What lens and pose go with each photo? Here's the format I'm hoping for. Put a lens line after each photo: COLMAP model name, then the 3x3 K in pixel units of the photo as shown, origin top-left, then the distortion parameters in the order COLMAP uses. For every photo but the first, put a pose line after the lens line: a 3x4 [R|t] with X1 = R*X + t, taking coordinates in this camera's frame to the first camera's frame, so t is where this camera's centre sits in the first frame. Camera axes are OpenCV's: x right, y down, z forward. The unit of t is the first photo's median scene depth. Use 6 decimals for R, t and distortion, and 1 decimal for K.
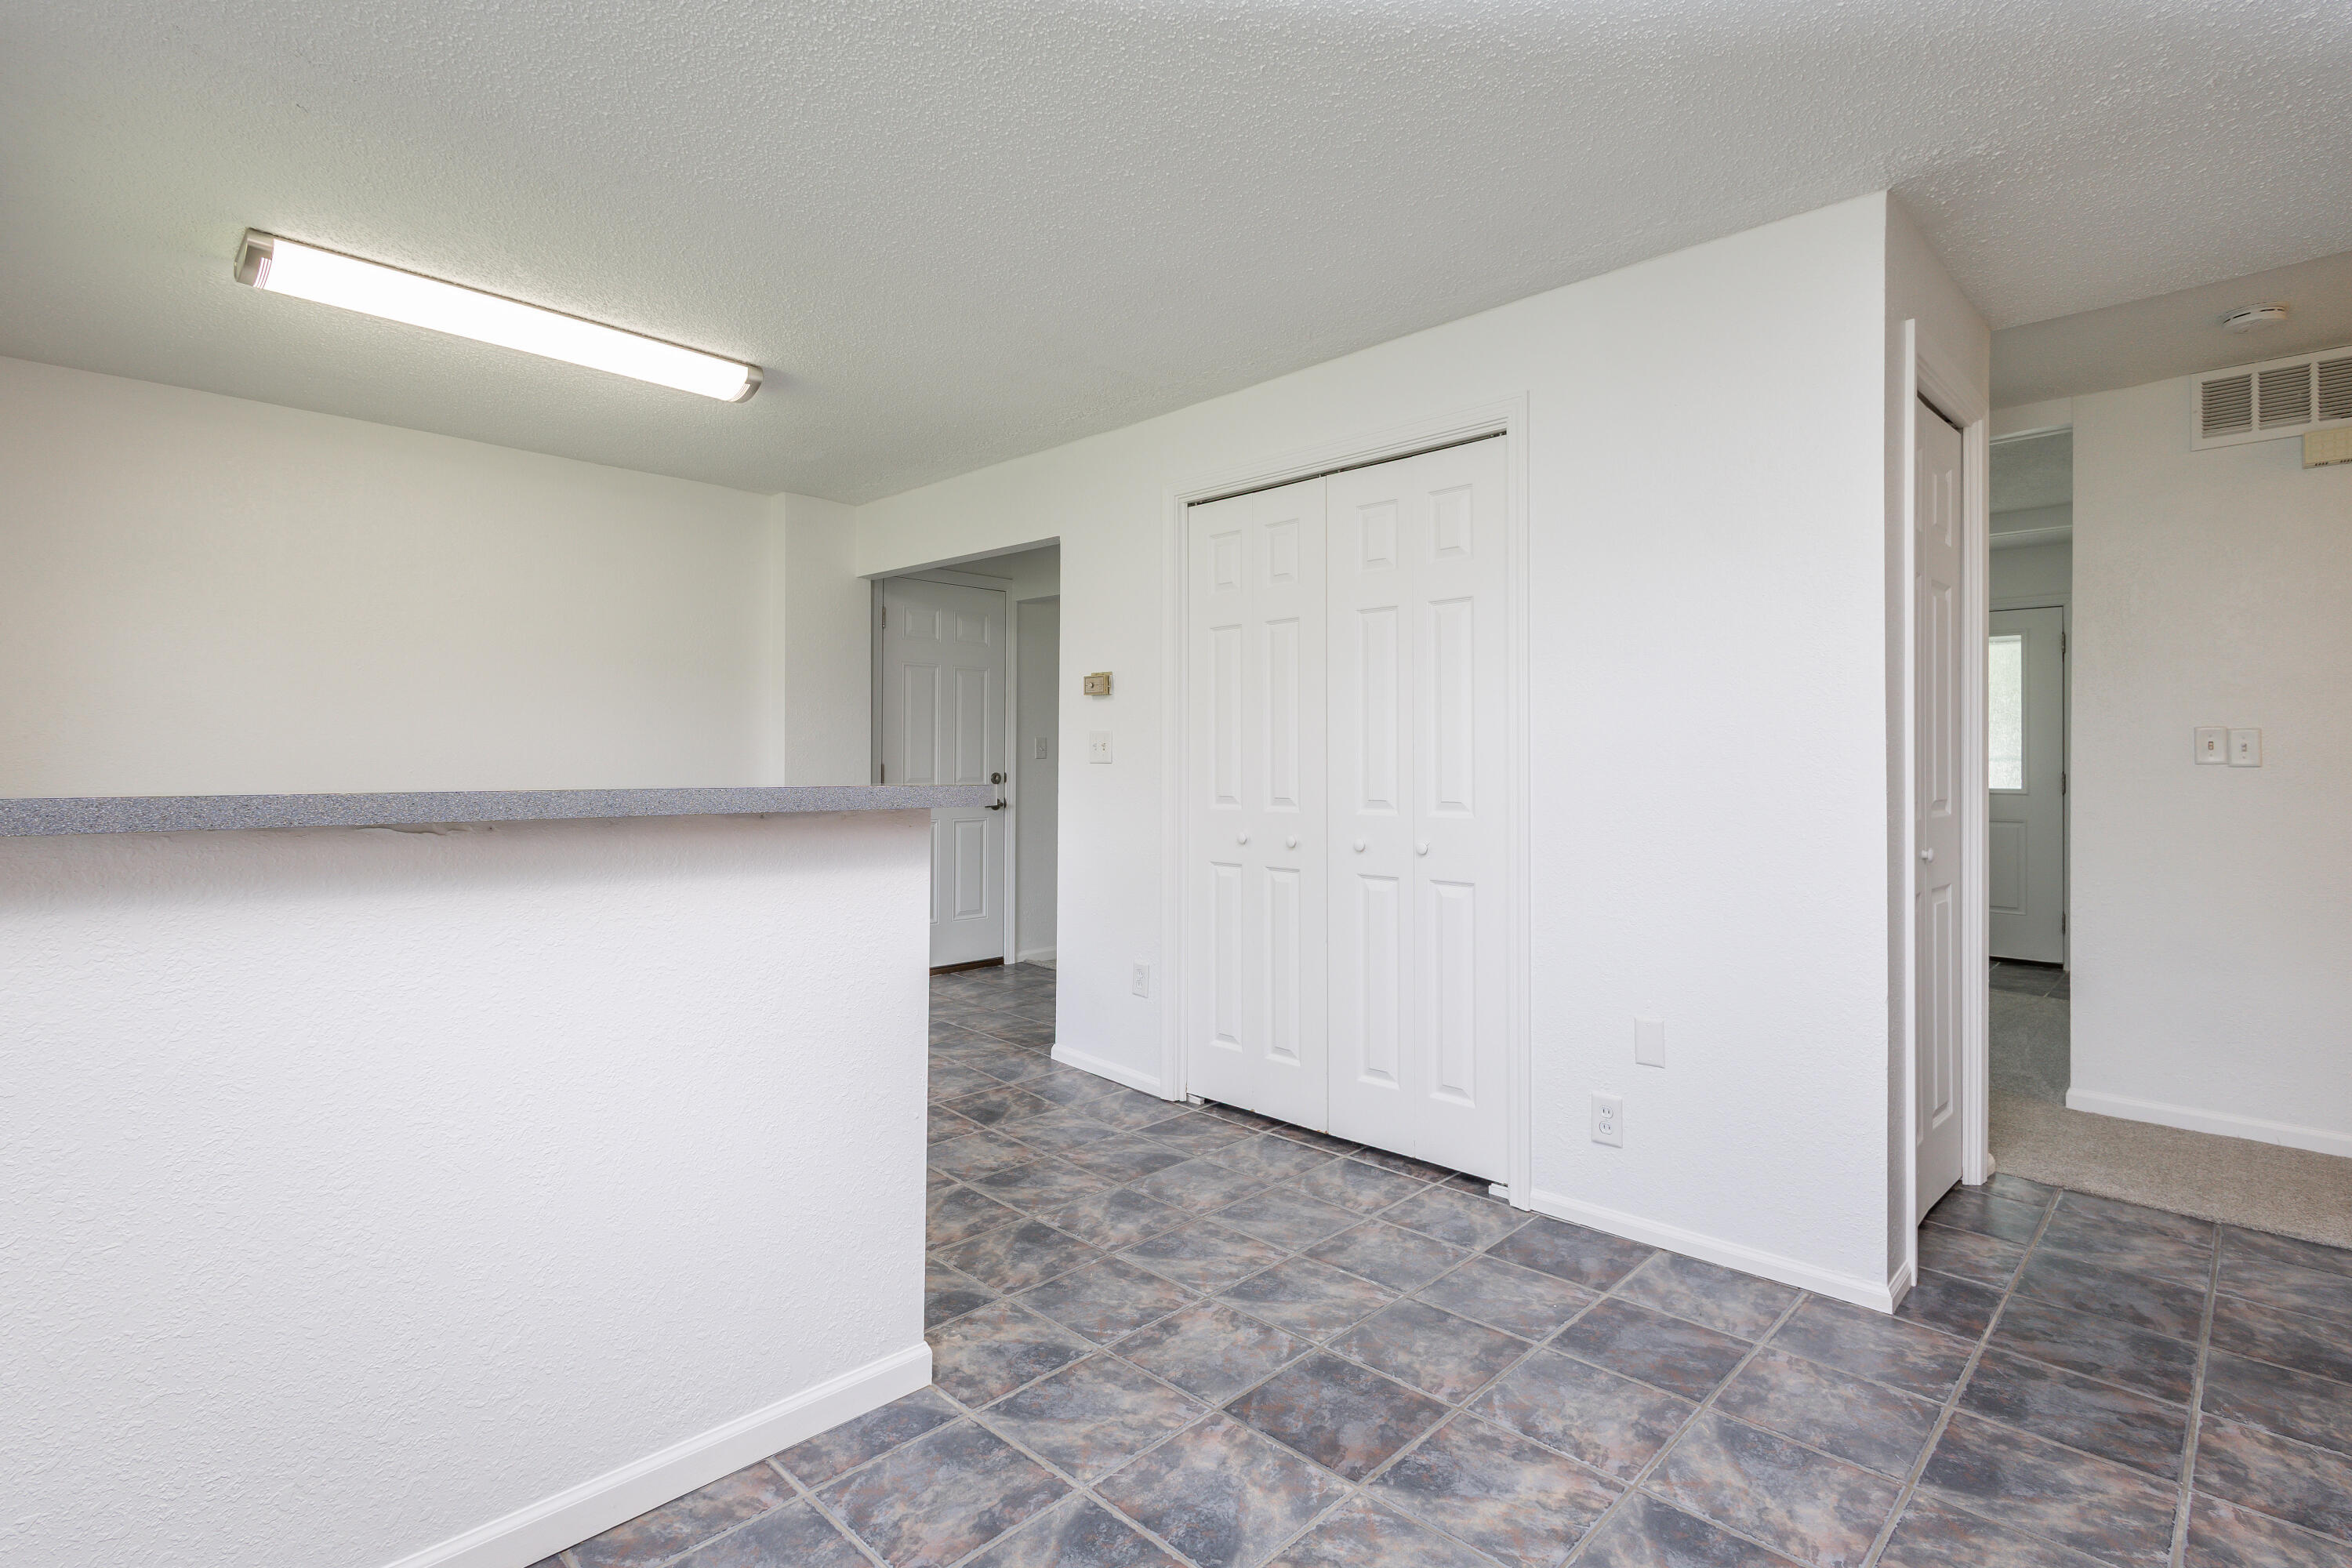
lens RADIAL K [[1104.8, 0, 1163.0], [0, 1104.8, 763.2], [0, 0, 1]] dist [0.007996, -0.003300]
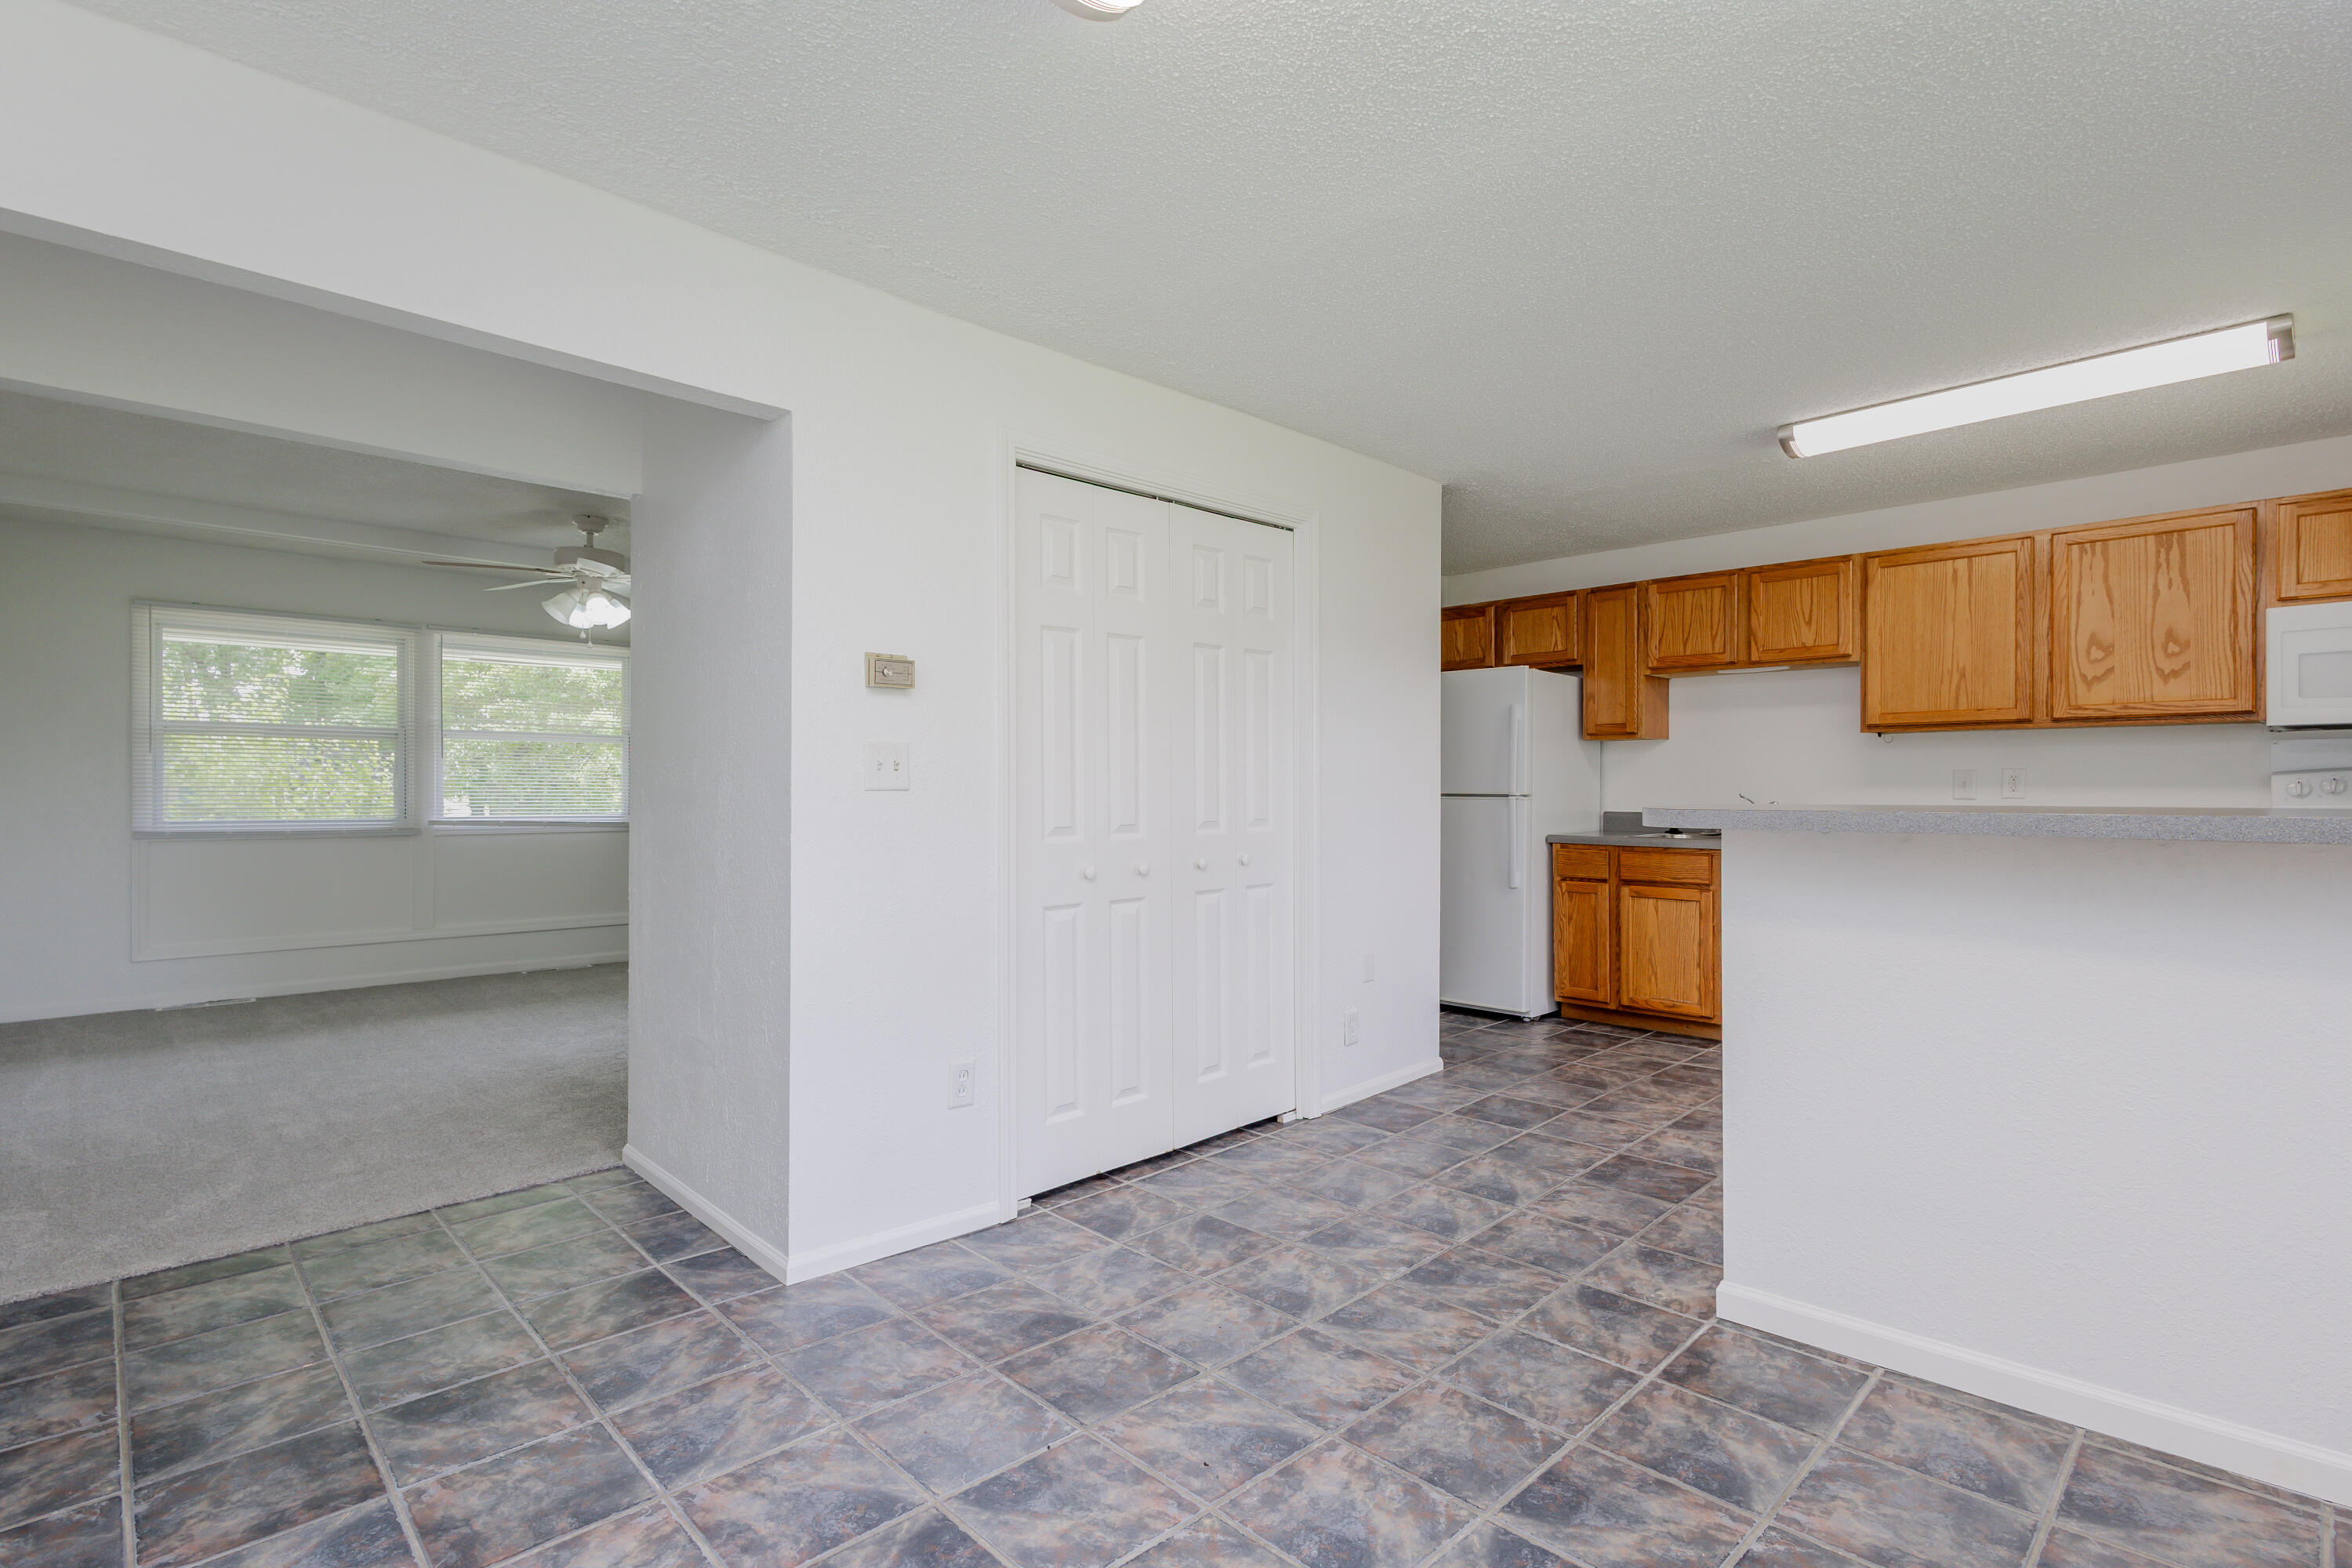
lens RADIAL K [[1104.8, 0, 1221.9], [0, 1104.8, 783.7], [0, 0, 1]] dist [0.007996, -0.003300]
pose [[0.001558, -0.004091, 0.999990, -1.146919], [0.005889, 0.999974, 0.004082, -0.006974], [-0.999981, 0.005883, 0.001582, 1.259094]]
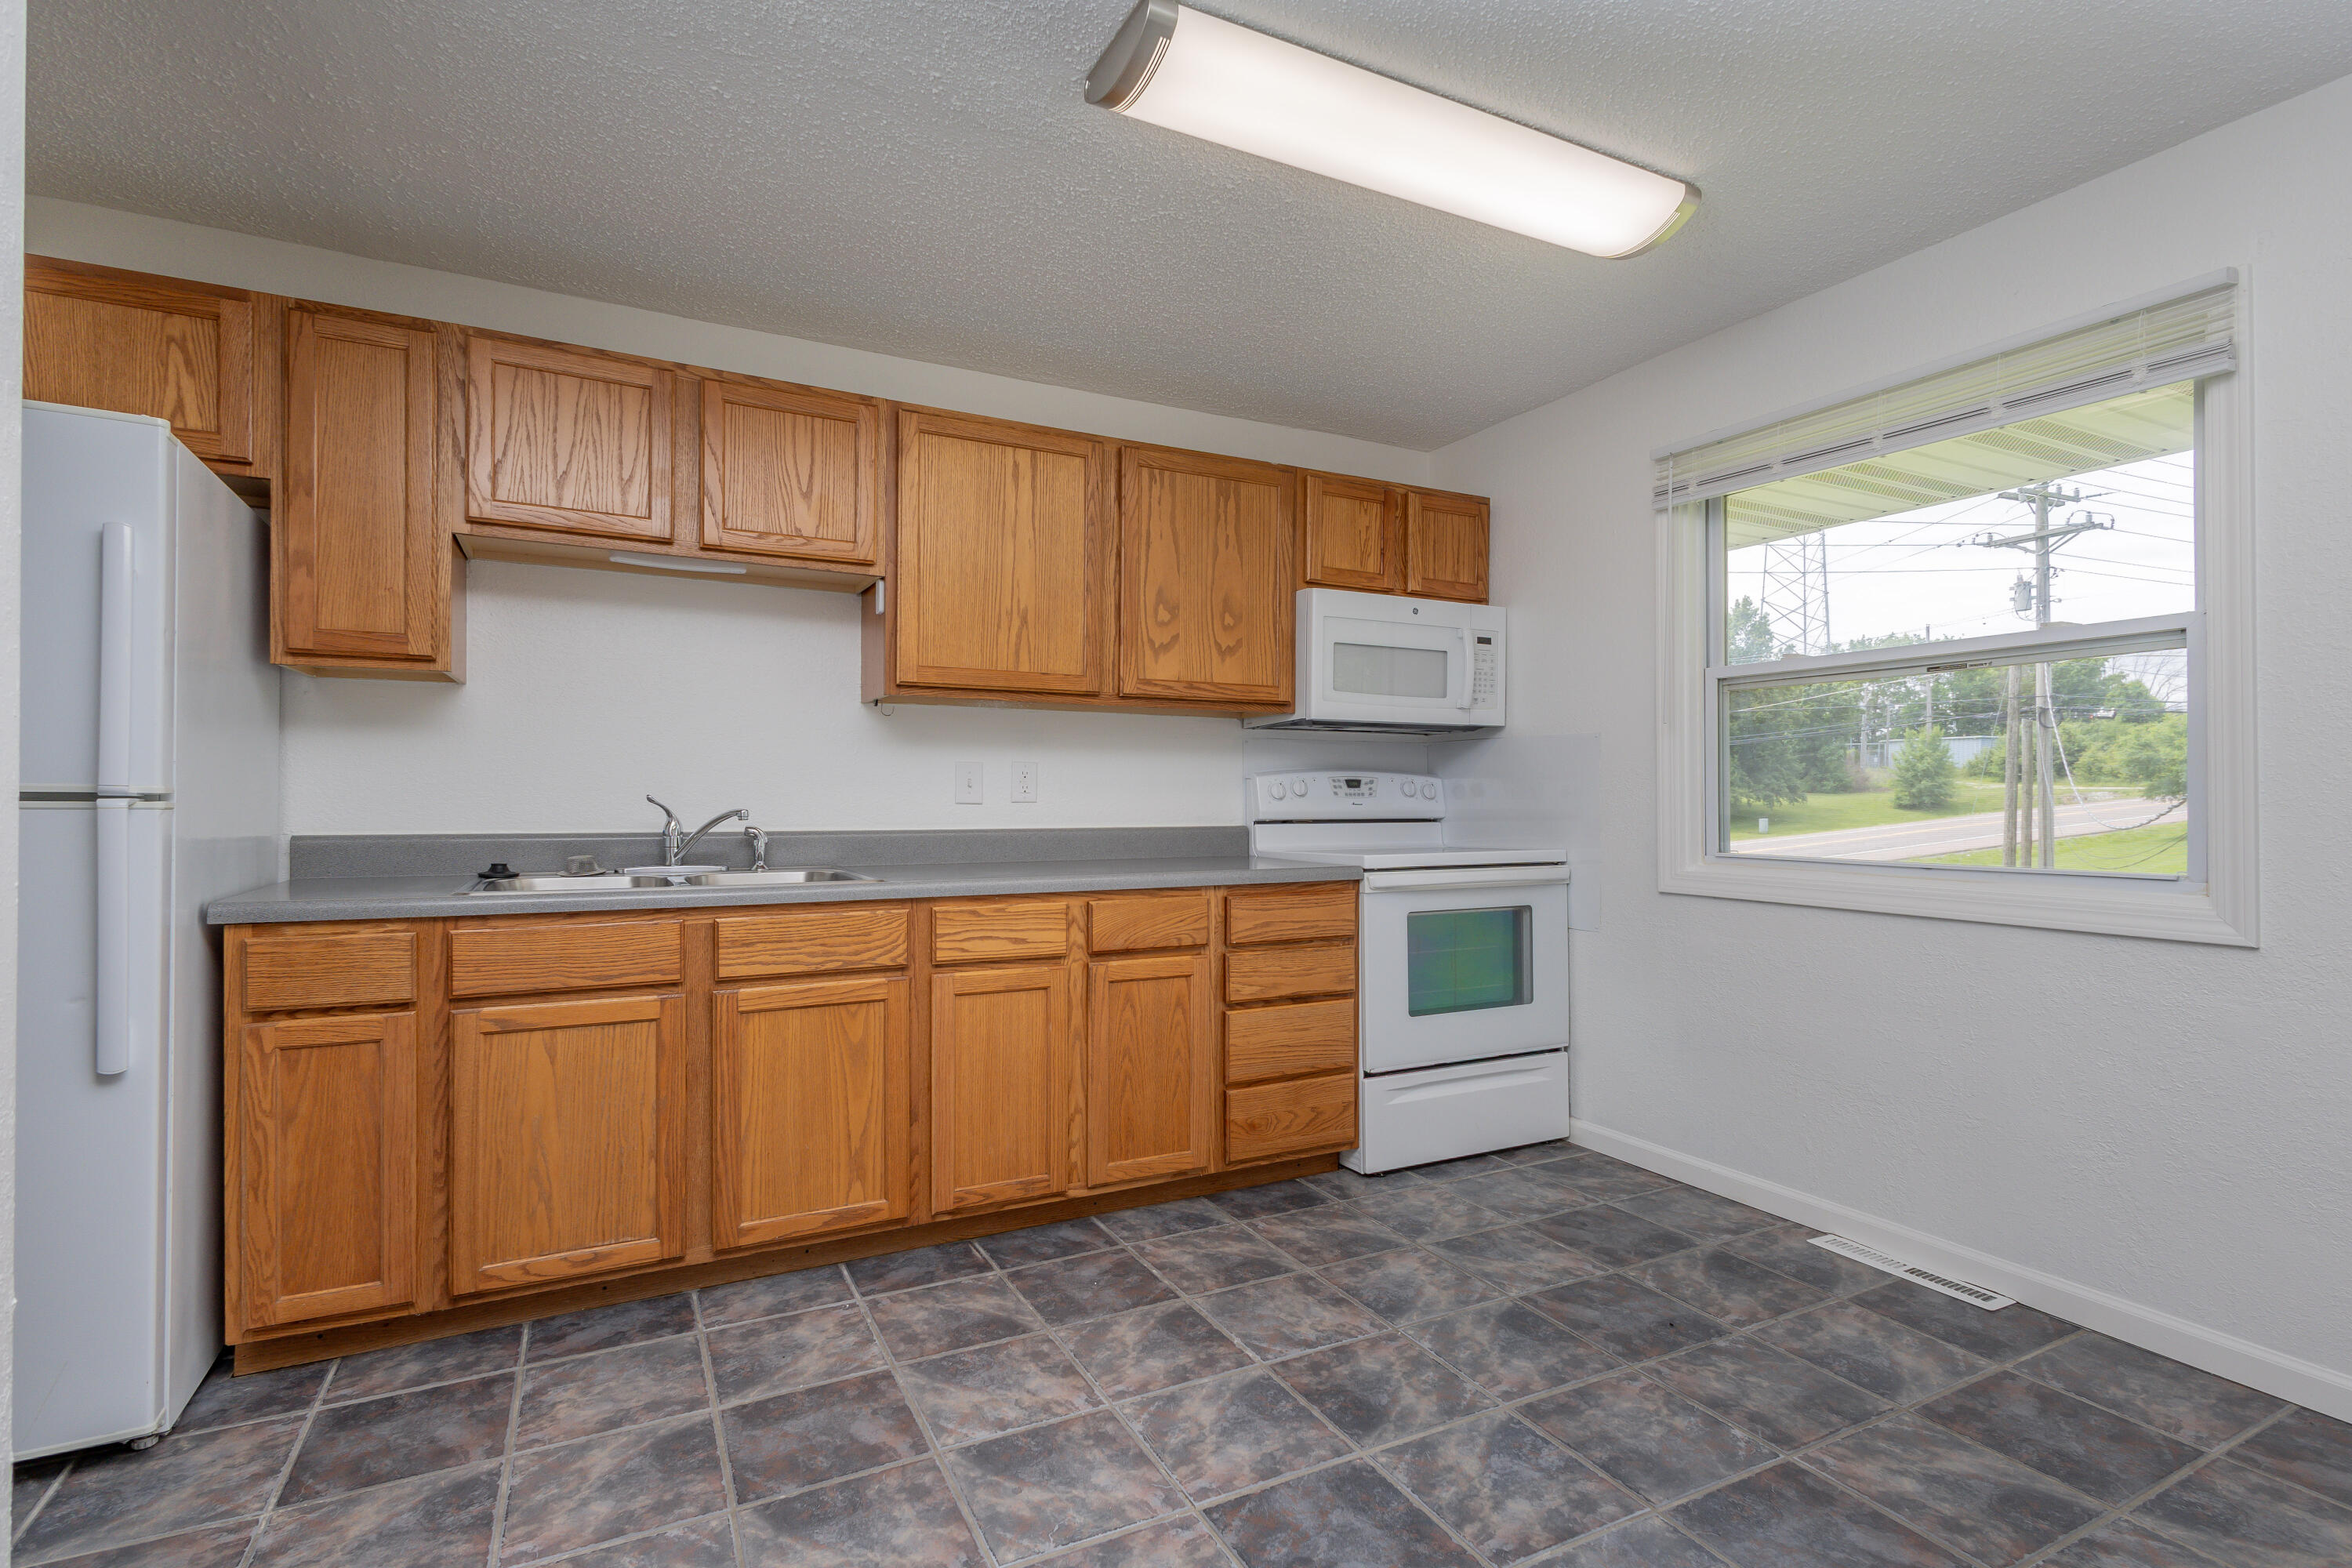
lens RADIAL K [[1104.8, 0, 1172.1], [0, 1104.8, 781.9], [0, 0, 1]] dist [0.007996, -0.003300]
pose [[-0.950346, -0.004526, 0.311163, 0.098460], [-0.008249, 0.999909, -0.010650, 0.020466], [-0.311087, -0.012688, -0.950297, 1.166205]]
